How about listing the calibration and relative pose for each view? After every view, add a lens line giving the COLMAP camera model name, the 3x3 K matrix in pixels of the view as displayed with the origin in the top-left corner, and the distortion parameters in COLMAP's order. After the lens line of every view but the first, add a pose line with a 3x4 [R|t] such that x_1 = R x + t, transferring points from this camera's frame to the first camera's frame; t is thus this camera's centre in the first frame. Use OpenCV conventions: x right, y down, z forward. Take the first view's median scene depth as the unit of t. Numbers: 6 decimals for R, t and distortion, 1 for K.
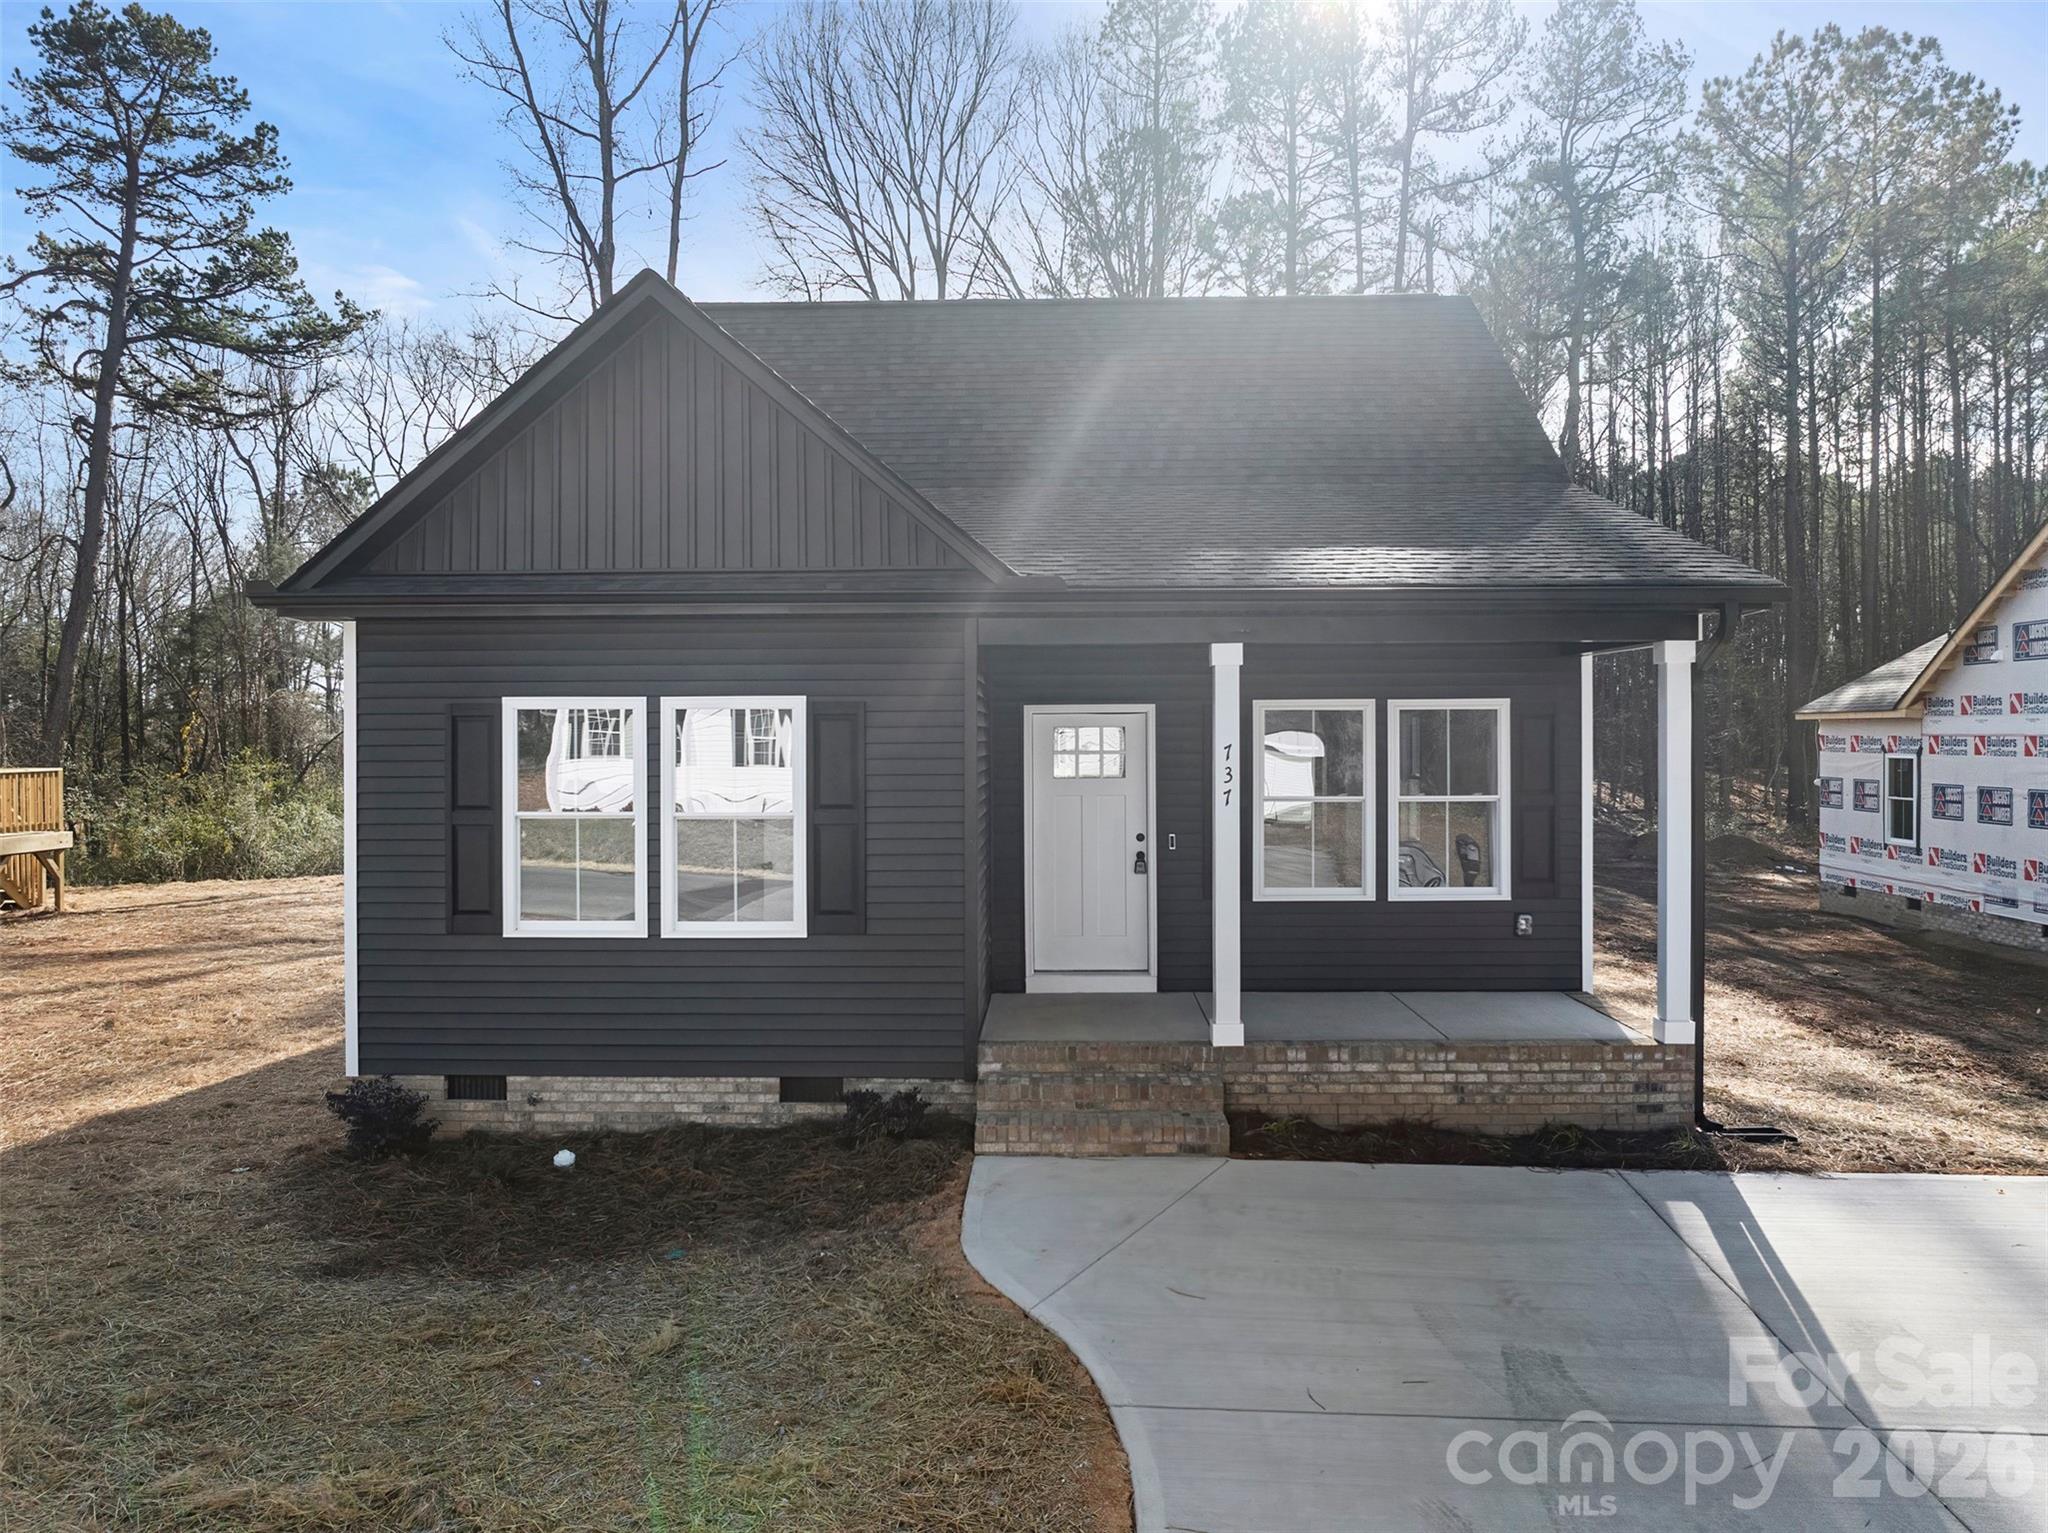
lens RADIAL K [[1429.6, 0, 1046.7], [0, 1429.6, 766.5], [0, 0, 1]] dist [-0.025315, 0.003315]
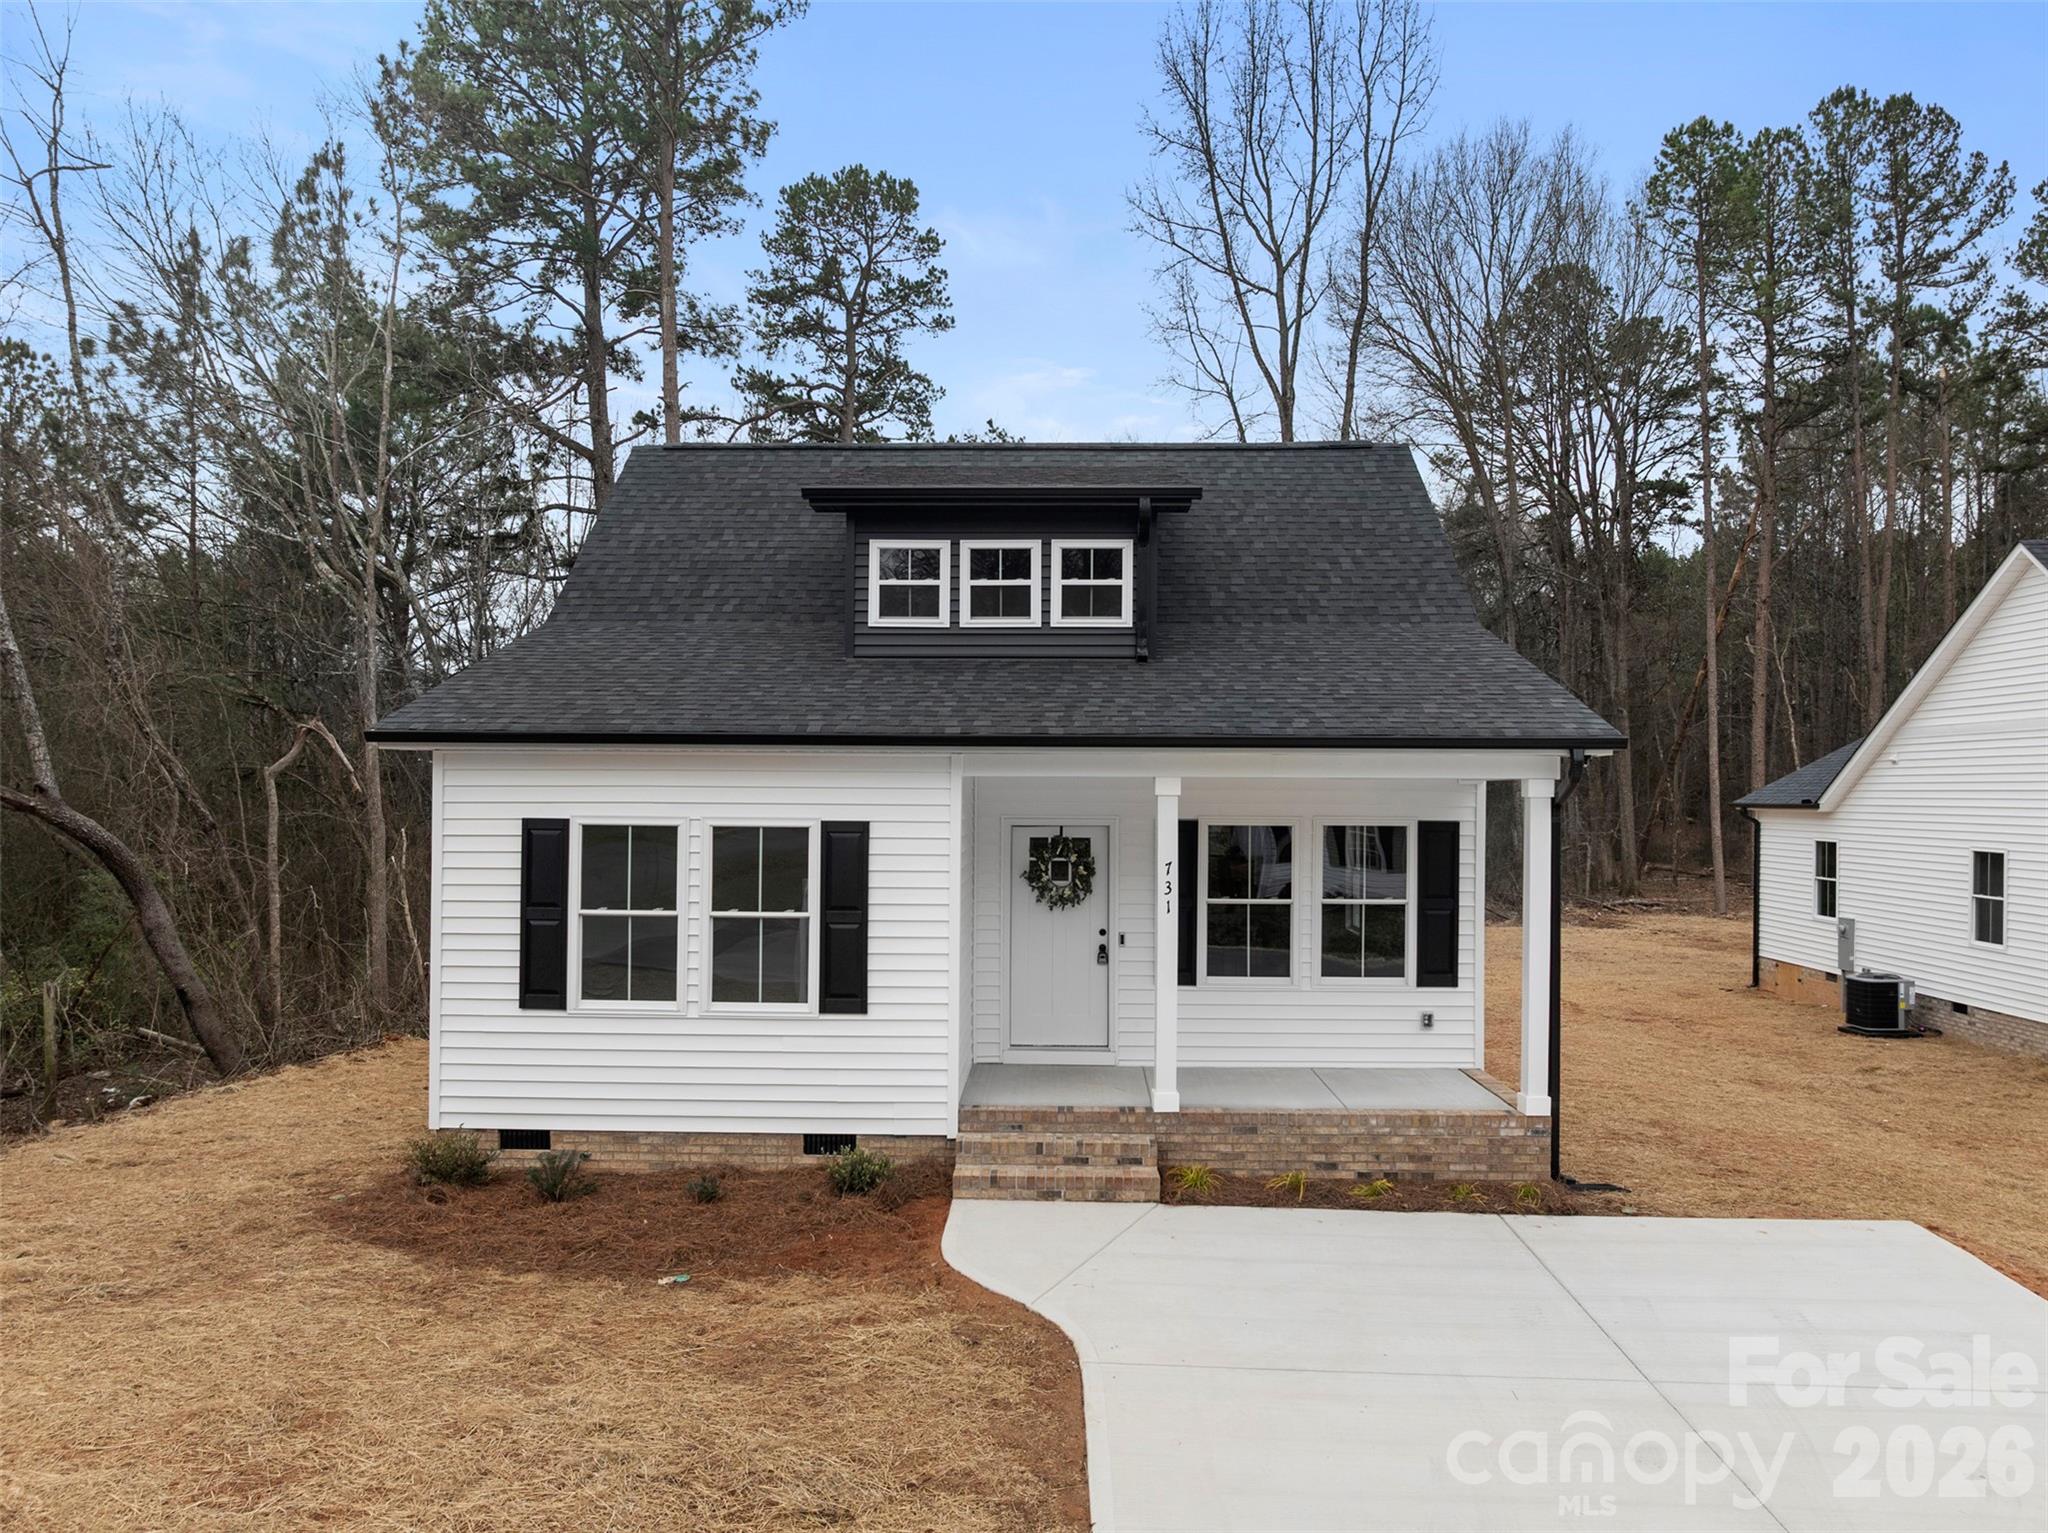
lens RADIAL K [[1458.9, 0, 1027.5], [0, 1458.9, 777.1], [0, 0, 1]] dist [-0.038805, 0.007556]
pose [[0.999787, 0.014908, -0.014245, -2.047509], [-0.015376, 0.999325, -0.033368, -0.078807], [0.013738, 0.033580, 0.999342, -0.565796]]
